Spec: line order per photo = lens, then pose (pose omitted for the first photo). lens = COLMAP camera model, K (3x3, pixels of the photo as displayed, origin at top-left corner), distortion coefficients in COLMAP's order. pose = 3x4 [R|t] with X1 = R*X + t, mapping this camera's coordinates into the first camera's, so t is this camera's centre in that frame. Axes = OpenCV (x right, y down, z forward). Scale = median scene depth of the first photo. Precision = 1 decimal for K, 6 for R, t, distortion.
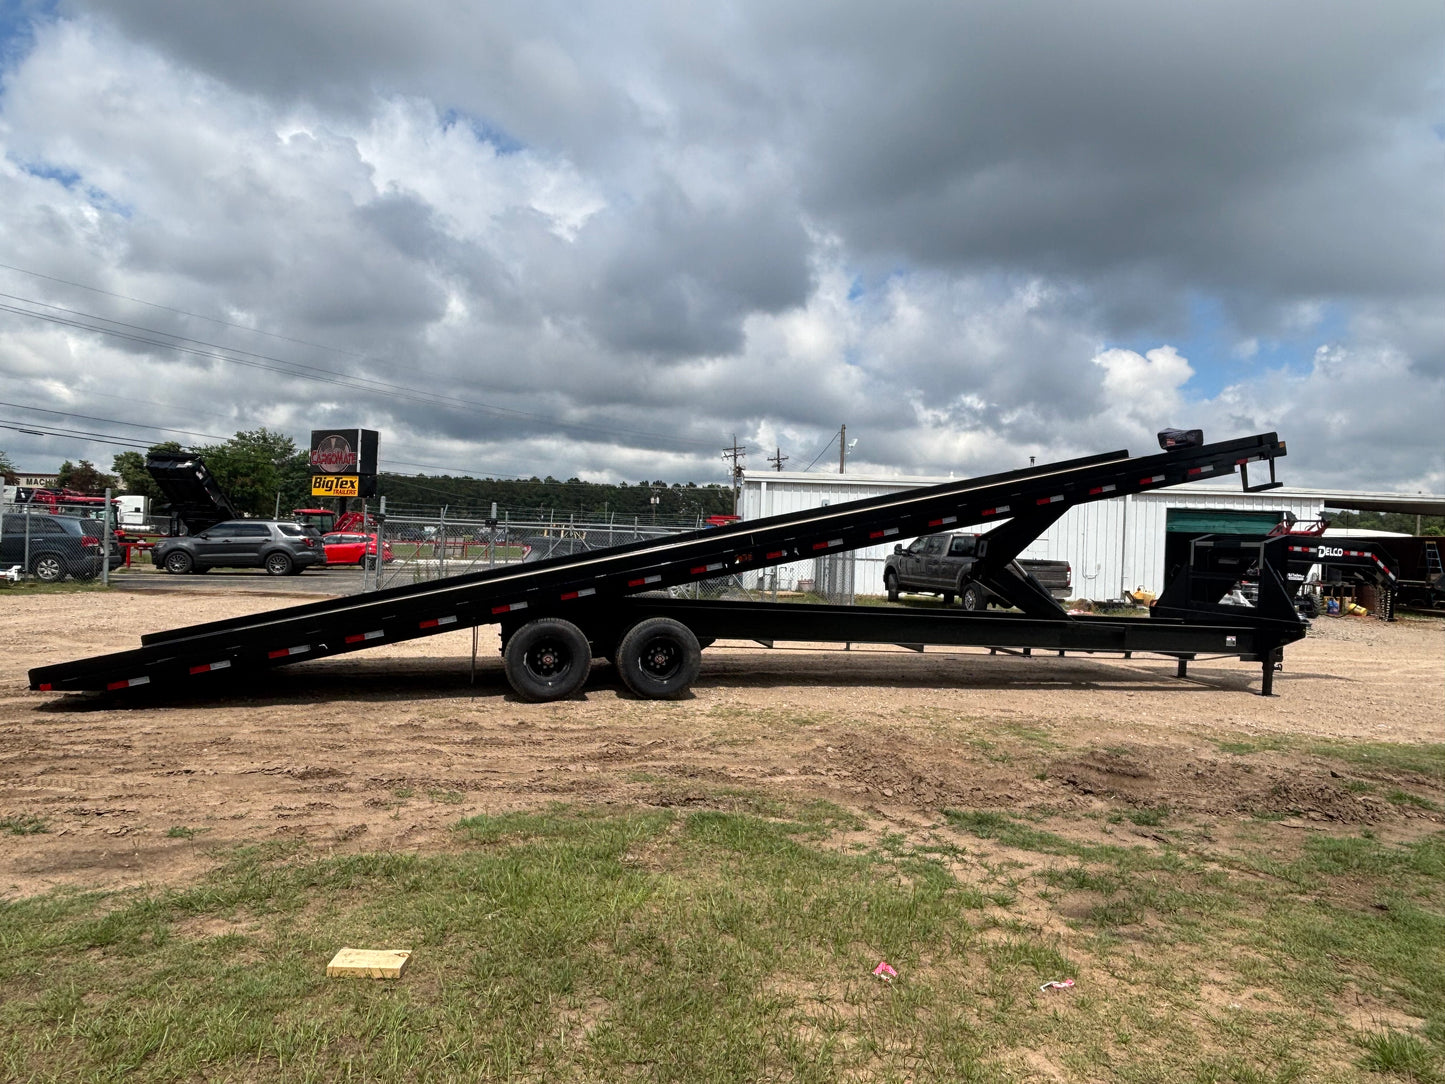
lens RADIAL K [[1119.3, 0, 508.0], [0, 1119.3, 538.9], [0, 0, 1]] dist [0.024727, -0.010841]
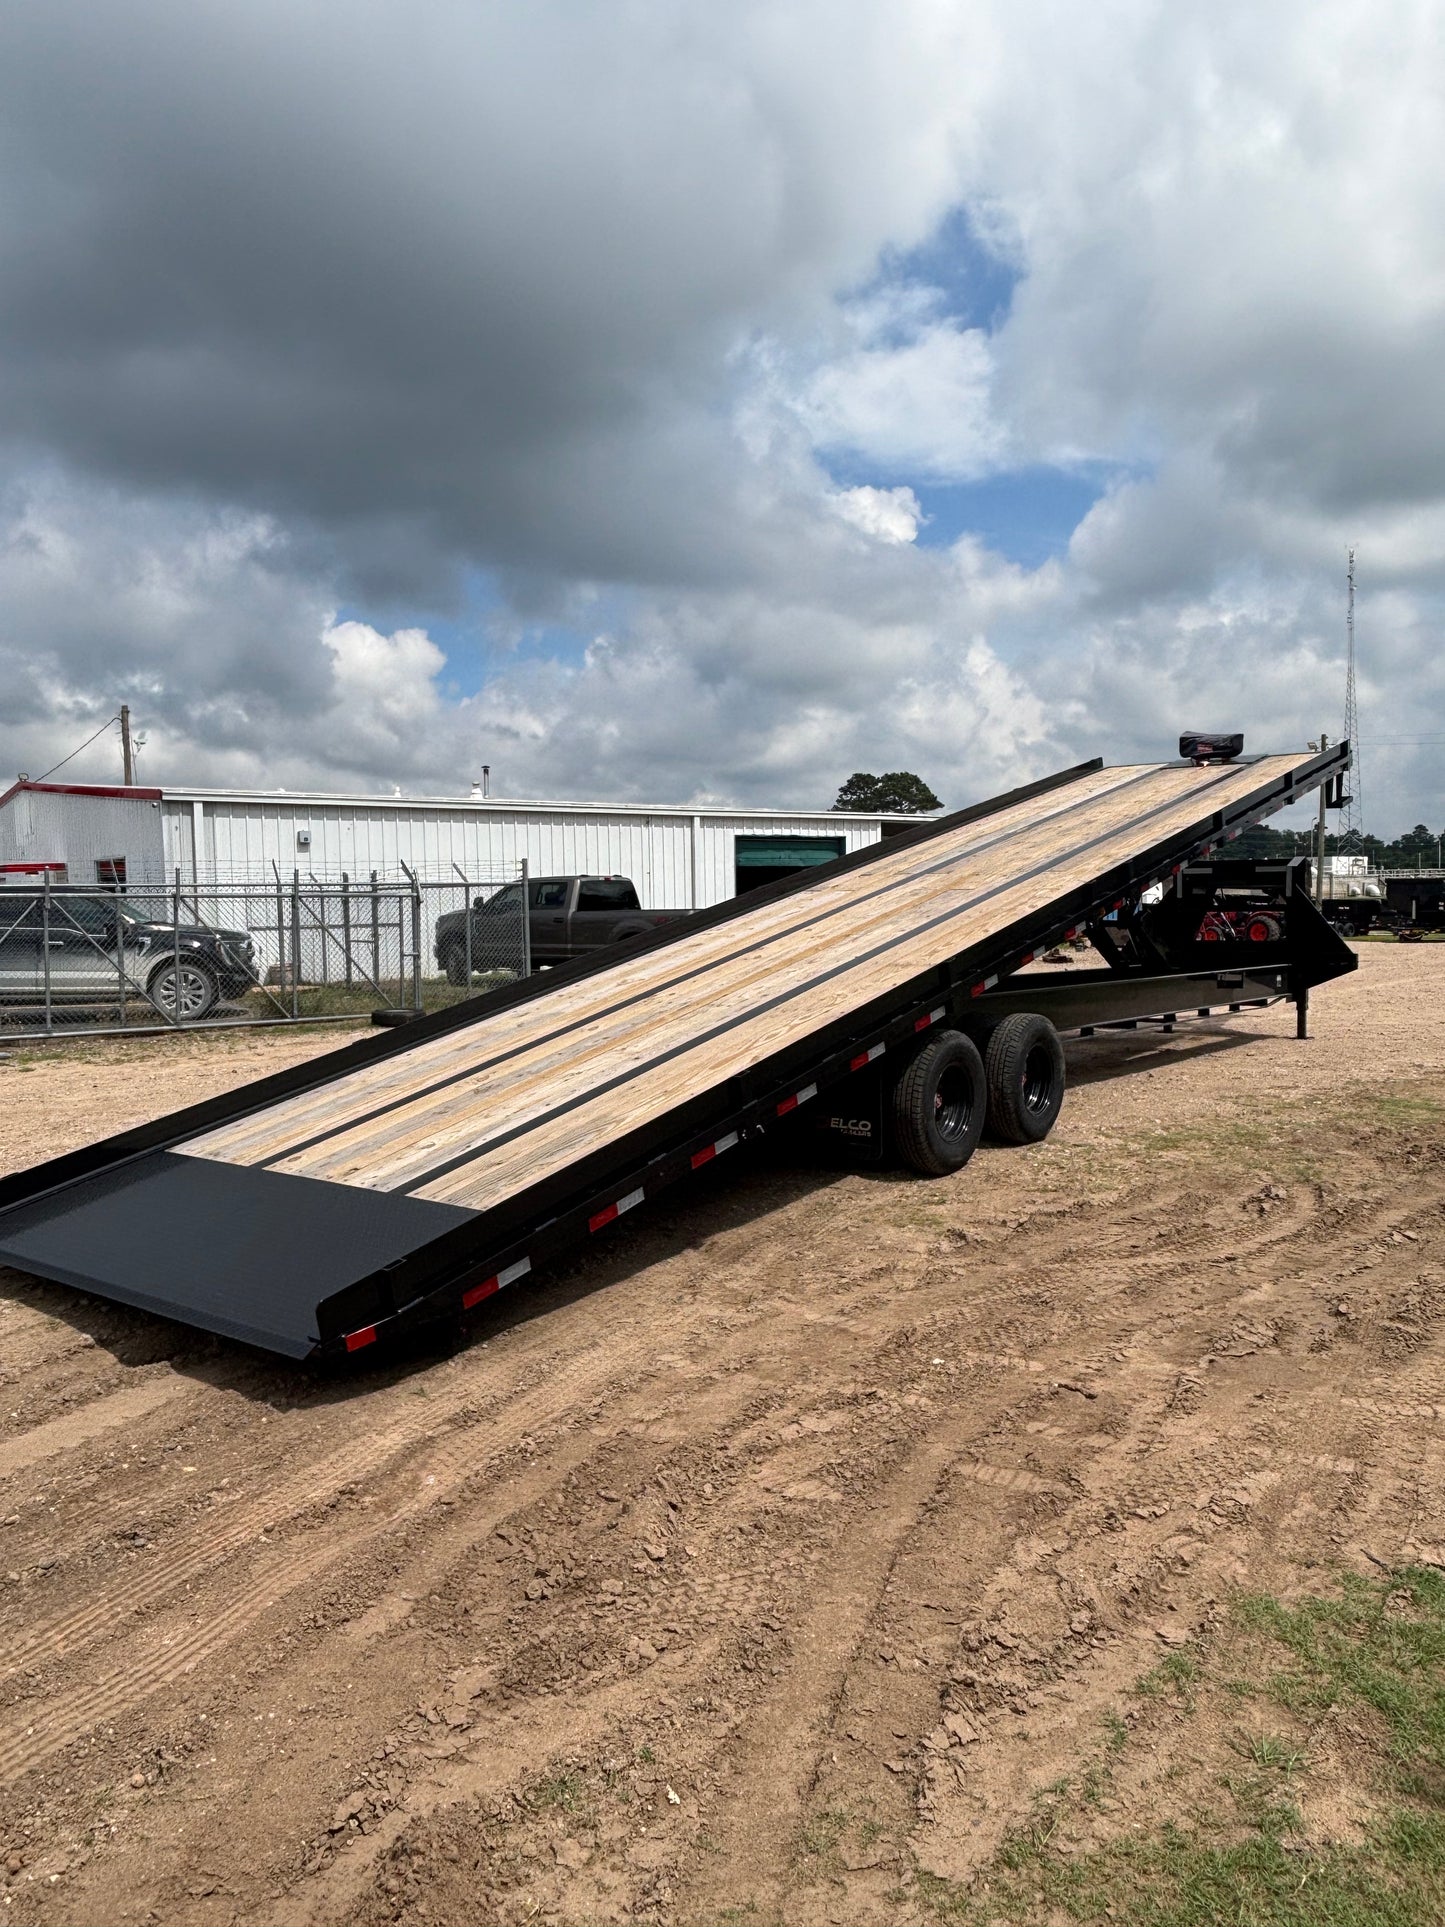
lens RADIAL K [[1667.3, 0, 722.5], [0, 1667.3, 963.5], [0, 0, 1]] dist [0.038876, -0.104225]
pose [[0.648437, -0.072173, 0.757839, -0.309345], [0.040440, 0.997356, 0.060381, -0.008977], [-0.760193, -0.008506, 0.649641, 0.247373]]
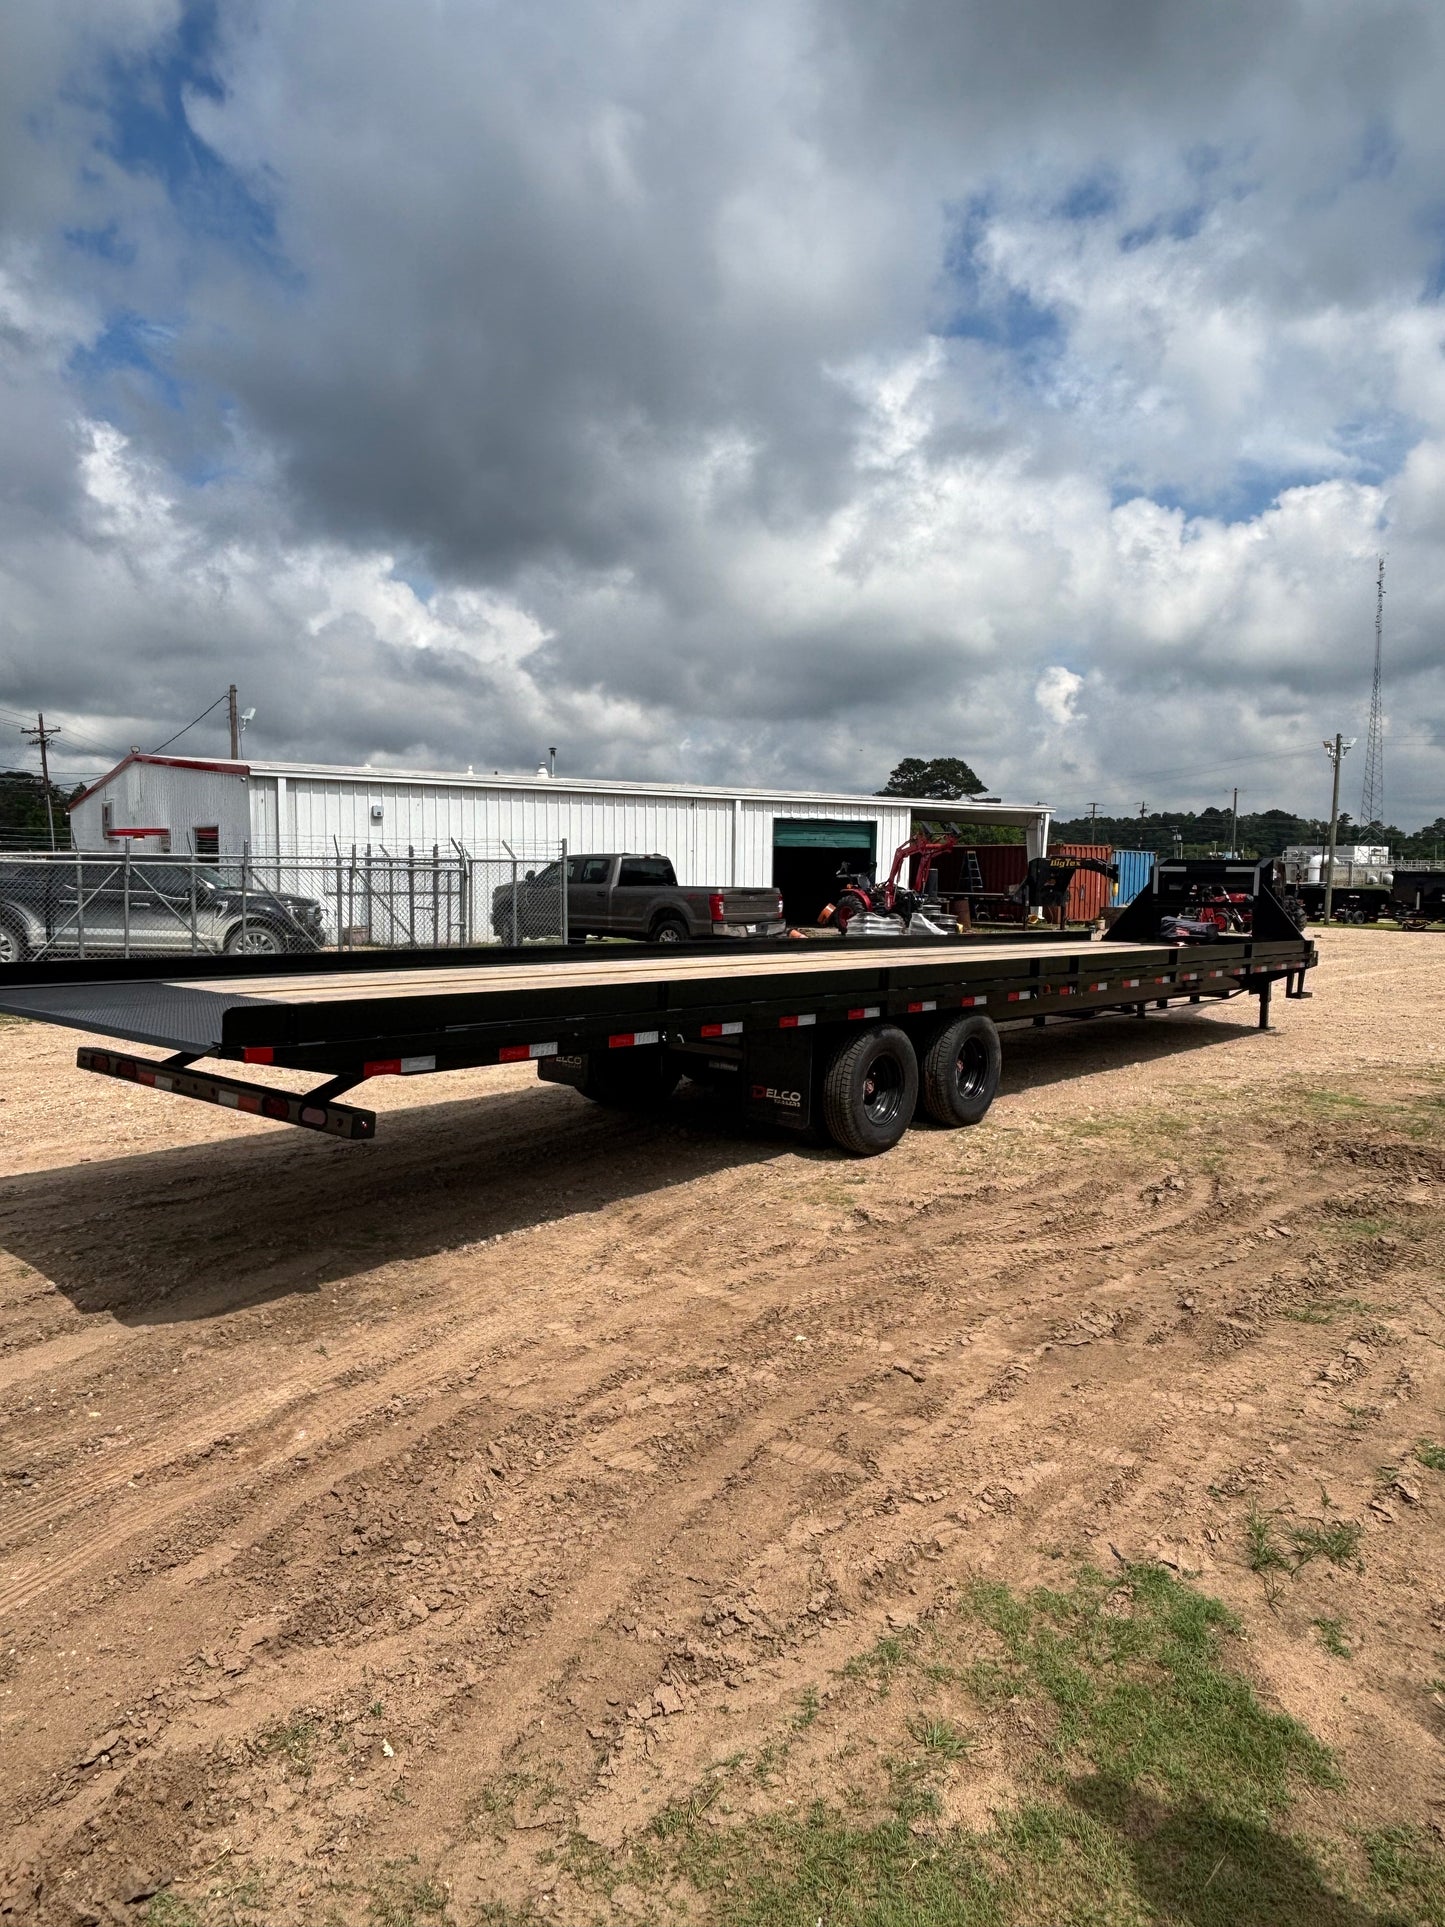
lens RADIAL K [[1531.6, 0, 722.6], [0, 1531.6, 956.3], [0, 0, 1]] dist [0.033693, -0.091200]
pose [[0.688361, -0.069282, 0.722052, -0.288464], [0.016429, 0.996662, 0.079969, -0.016395], [-0.725183, -0.043185, 0.687201, 0.222523]]
